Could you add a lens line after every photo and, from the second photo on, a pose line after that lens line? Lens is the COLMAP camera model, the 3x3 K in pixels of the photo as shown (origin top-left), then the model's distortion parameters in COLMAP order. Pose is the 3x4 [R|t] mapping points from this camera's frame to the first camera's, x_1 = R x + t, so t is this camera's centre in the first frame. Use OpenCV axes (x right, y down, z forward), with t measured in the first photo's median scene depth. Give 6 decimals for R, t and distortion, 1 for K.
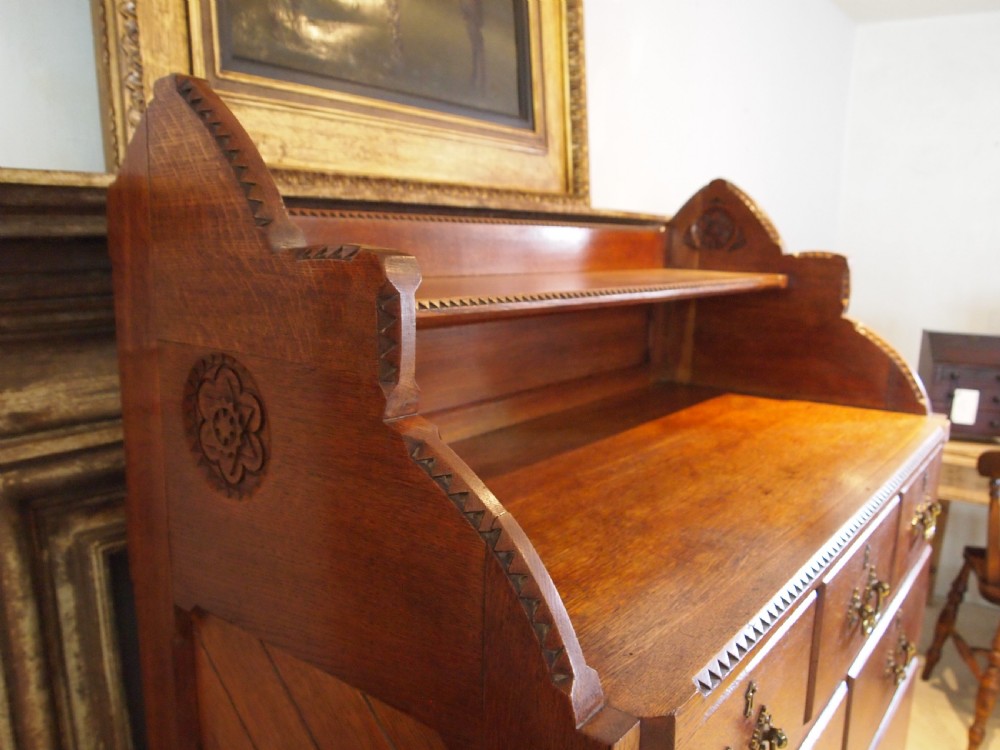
lens RADIAL K [[784.8, 0, 505.4], [0, 784.8, 378.9], [0, 0, 1]] dist [-0.050978, 0.004129]
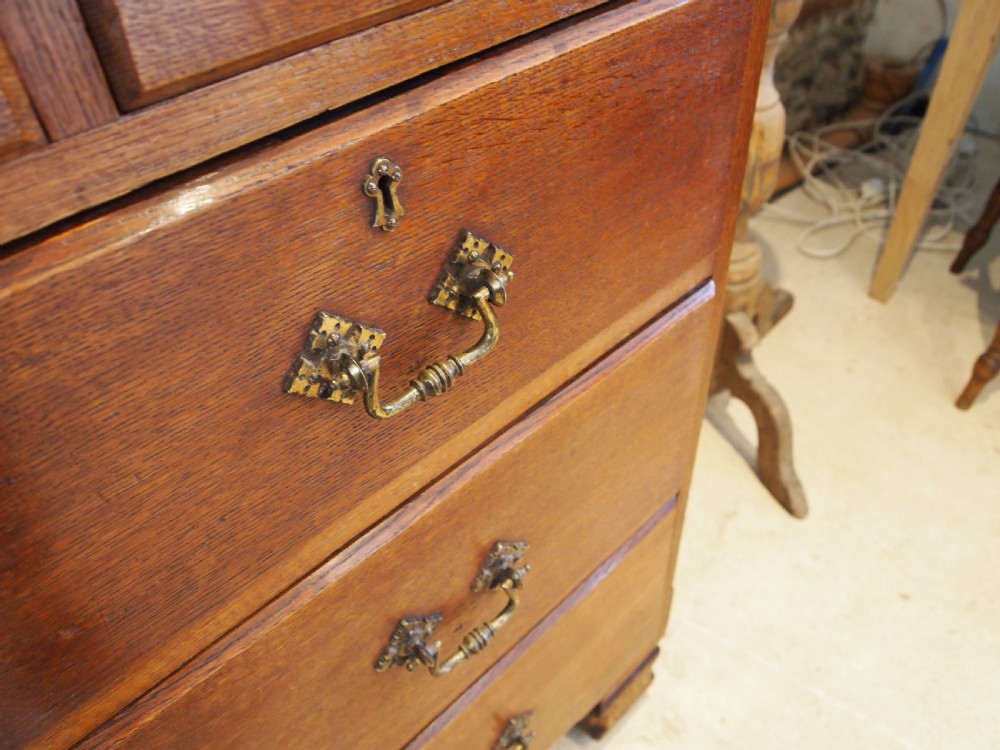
lens RADIAL K [[791.6, 0, 501.5], [0, 791.6, 376.6], [0, 0, 1]] dist [-0.049127, -0.002021]
pose [[0.987801, 0.045996, -0.148774, 0.594625], [0.040077, 0.848109, 0.528304, 0.221163], [0.150477, -0.527822, 0.835919, 0.747999]]
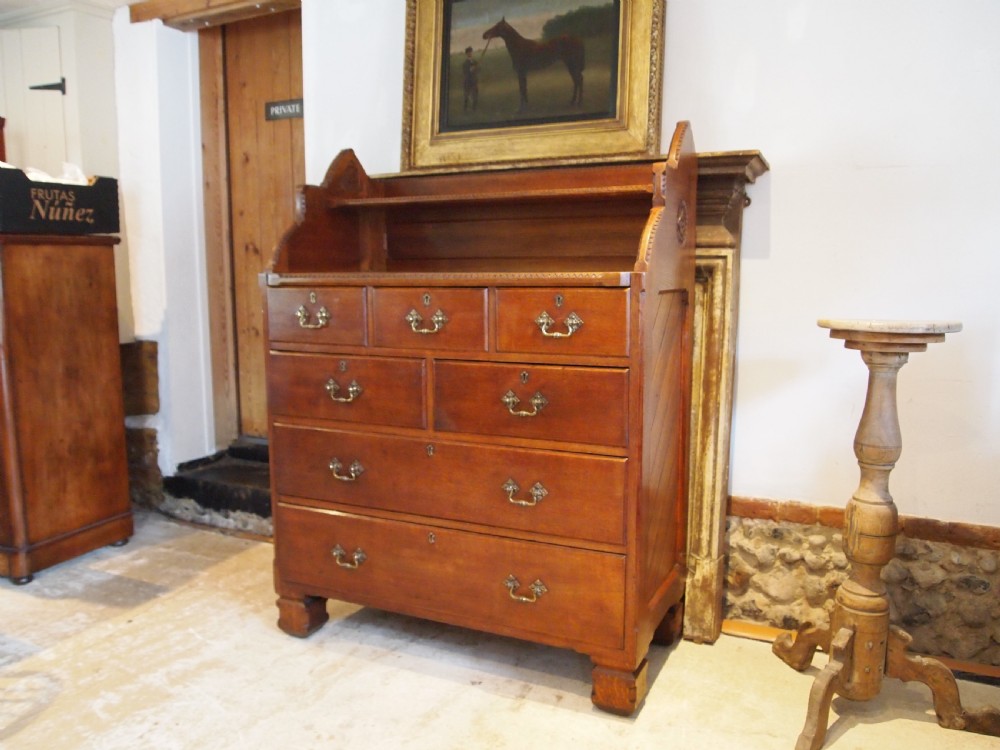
lens RADIAL K [[791.6, 0, 501.5], [0, 791.6, 376.6], [0, 0, 1]] dist [-0.049127, -0.002021]
pose [[0.208027, 0.119096, -0.970846, 2.171276], [-0.161433, 0.983128, 0.086012, 0.167264], [0.964709, 0.138833, 0.223743, 0.566719]]
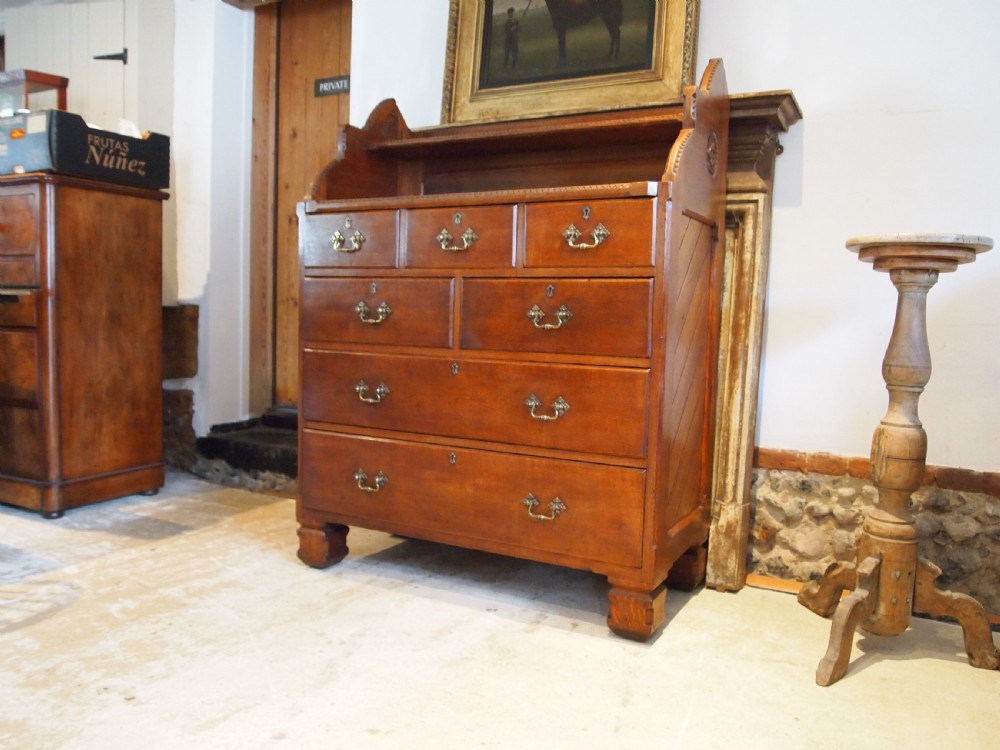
lens RADIAL K [[791.6, 0, 501.5], [0, 791.6, 376.6], [0, 0, 1]] dist [-0.049127, -0.002021]
pose [[0.156400, 0.072786, -0.985008, 2.218615], [-0.195336, 0.979863, 0.041391, 0.441644], [0.968185, 0.185934, 0.167468, 0.640427]]
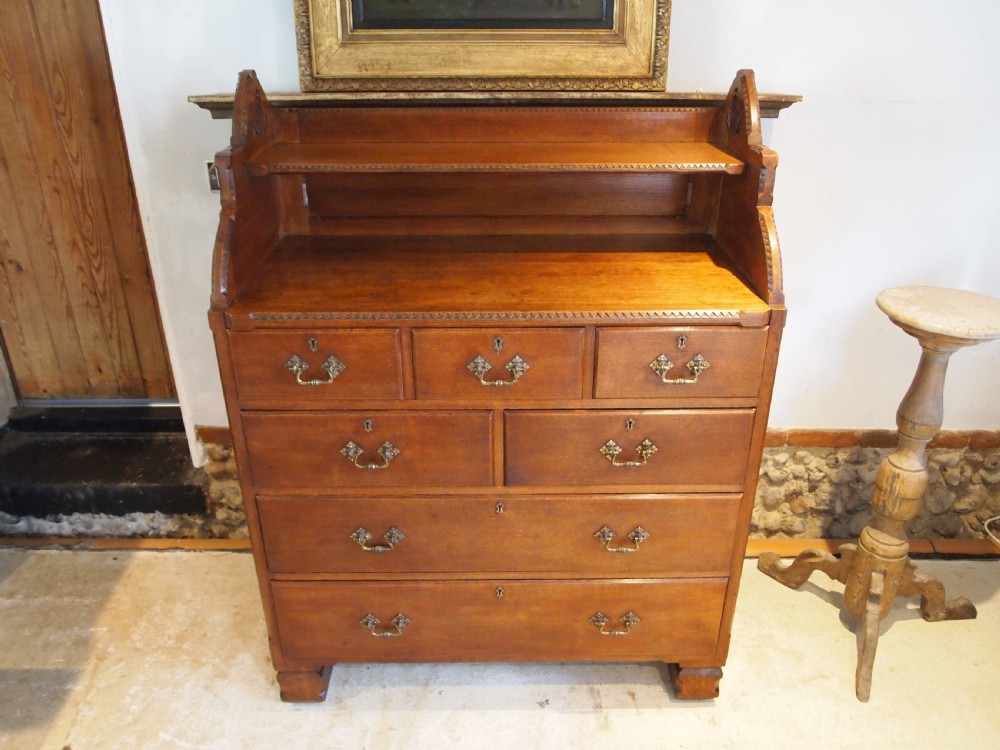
lens RADIAL K [[798.5, 0, 500.0], [0, 798.5, 377.7], [0, 0, 1]] dist [-0.049381, 0.002795]
pose [[0.612141, 0.339408, -0.714203, 1.386271], [-0.124775, 0.933343, 0.336604, -0.237641], [0.780842, -0.116935, 0.613687, -0.080278]]
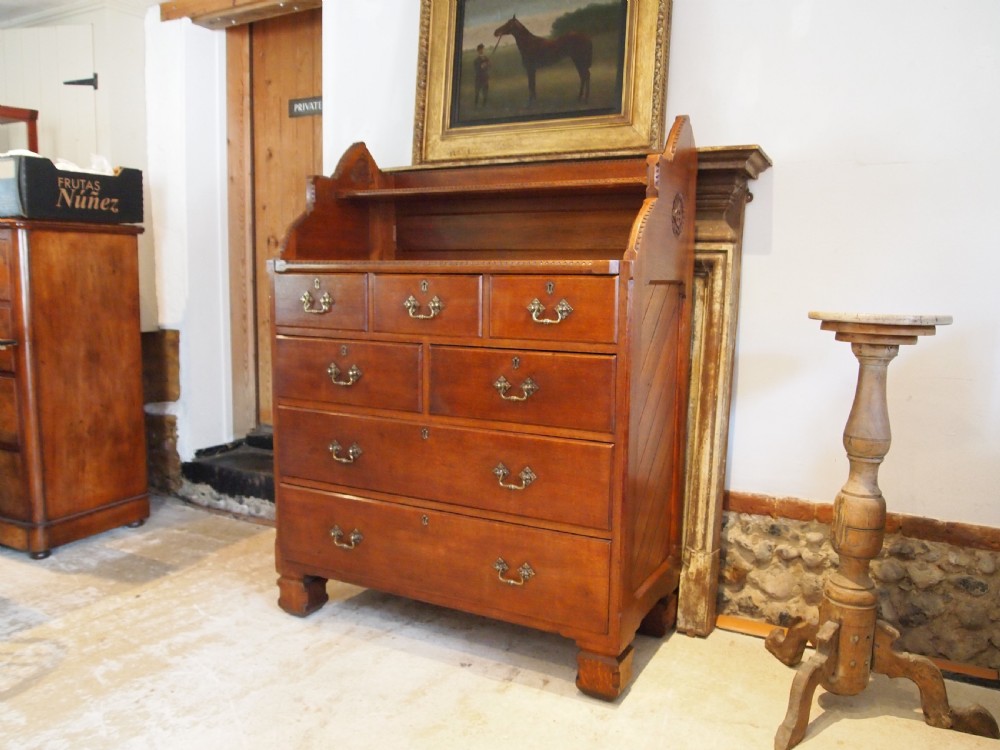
lens RADIAL K [[791.6, 0, 501.5], [0, 791.6, 376.6], [0, 0, 1]] dist [-0.049127, -0.002021]
pose [[0.162838, 0.114722, -0.979961, 2.227530], [-0.180385, 0.979938, 0.084746, 0.195572], [0.970023, 0.162971, 0.180265, 0.657822]]
